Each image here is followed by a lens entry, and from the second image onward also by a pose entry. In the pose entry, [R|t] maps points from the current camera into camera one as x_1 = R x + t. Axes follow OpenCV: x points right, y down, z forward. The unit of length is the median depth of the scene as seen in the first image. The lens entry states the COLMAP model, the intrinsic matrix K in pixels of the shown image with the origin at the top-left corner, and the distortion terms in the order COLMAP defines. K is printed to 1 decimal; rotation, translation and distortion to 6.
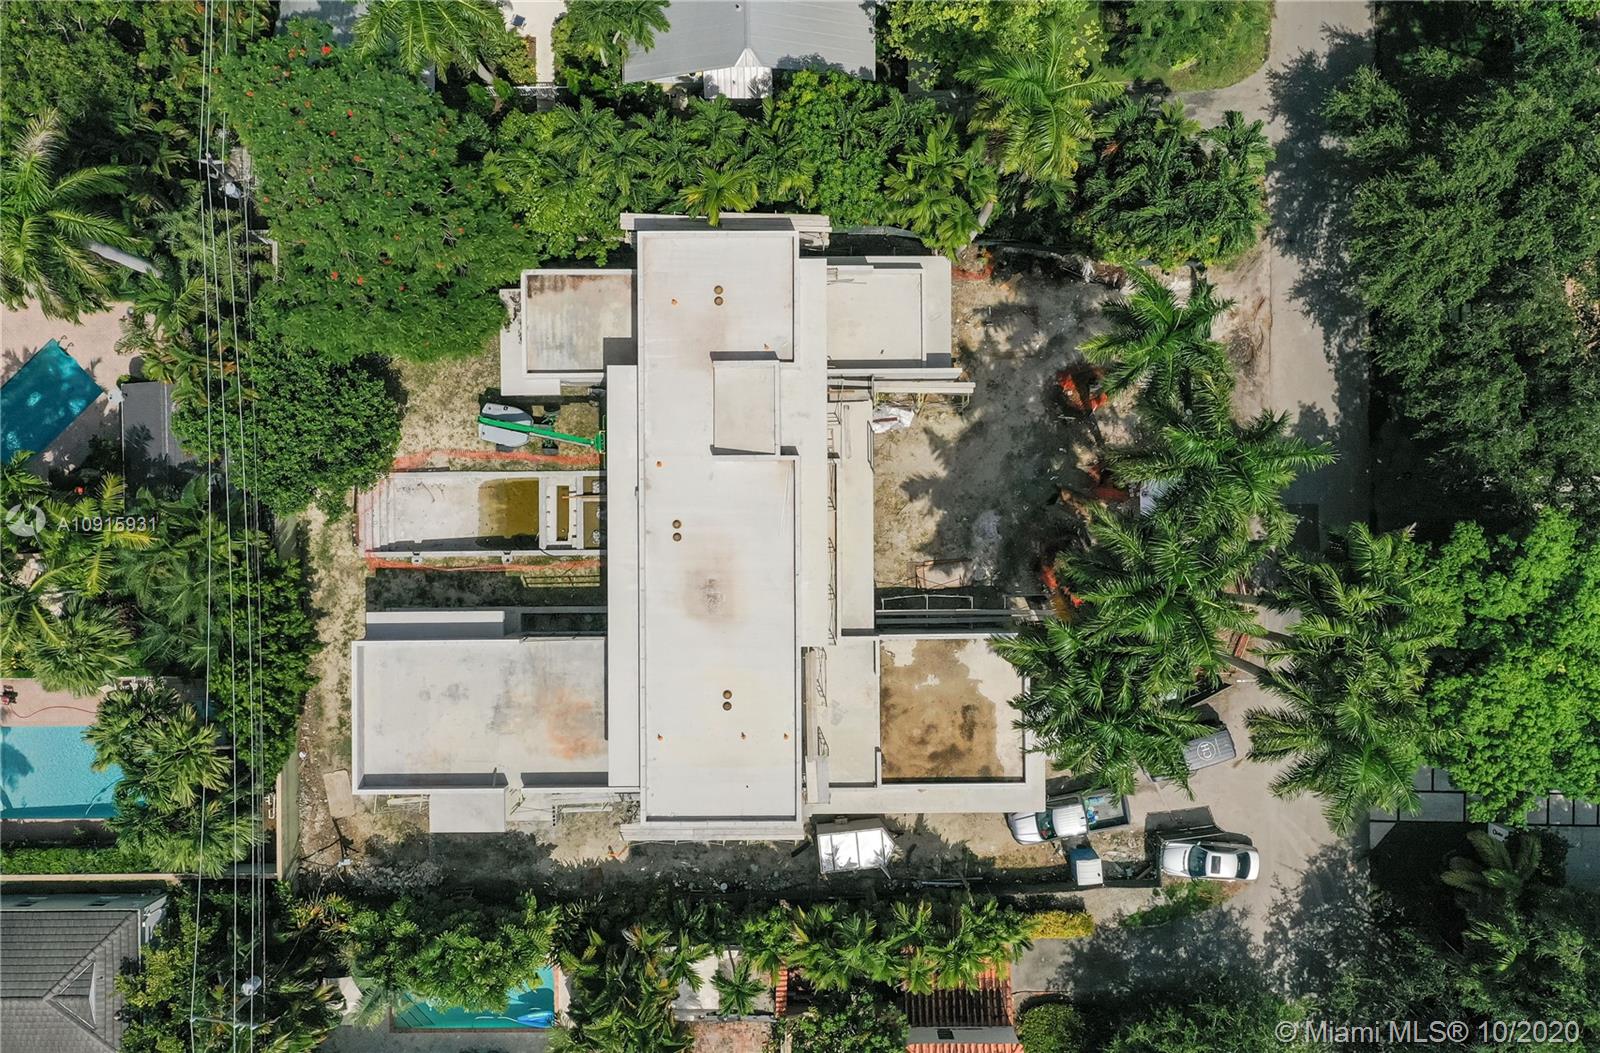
lens RADIAL K [[1376.8, 0, 822.6], [0, 1376.8, 531.1], [0, 0, 1]] dist [0.012899, 0.004511]
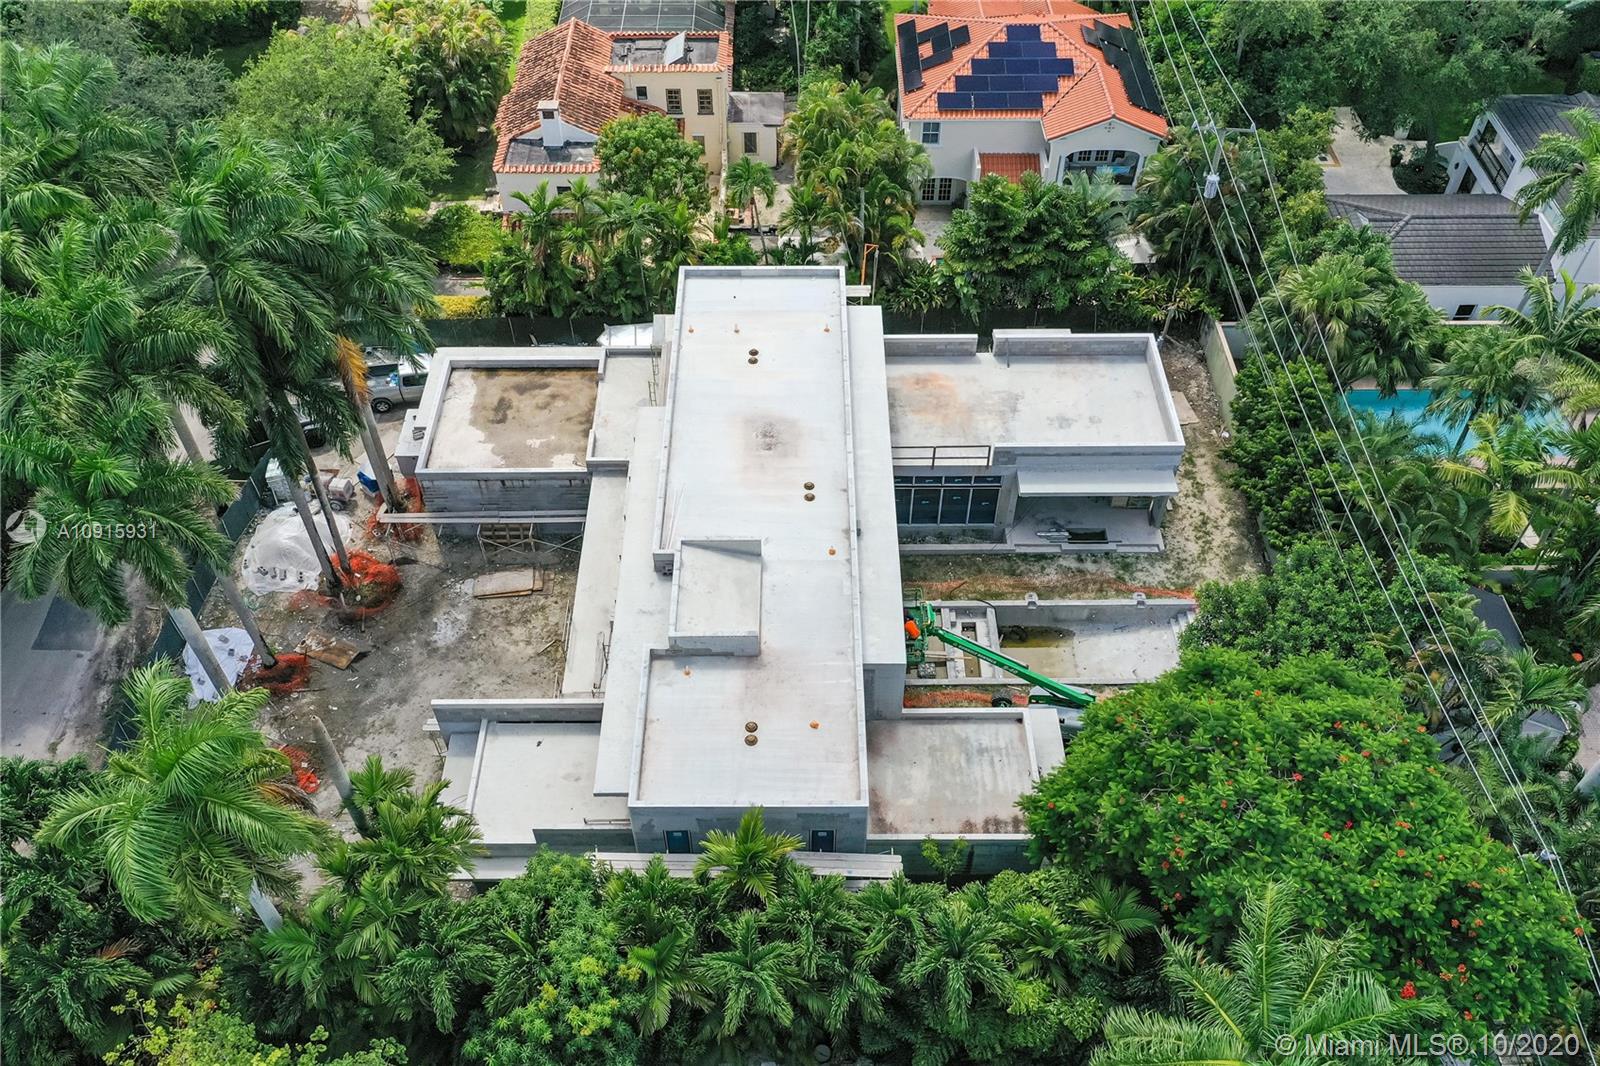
lens RADIAL K [[1271.4, 0, 800.0], [0, 1271.4, 533.0], [0, 0, 1]] dist [0.004314, 0.003884]
pose [[-0.999996, -0.001840, -0.002332, -0.091564], [-0.000183, -0.745446, 0.666566, -0.487481], [-0.002965, 0.666563, 0.745443, 0.420919]]
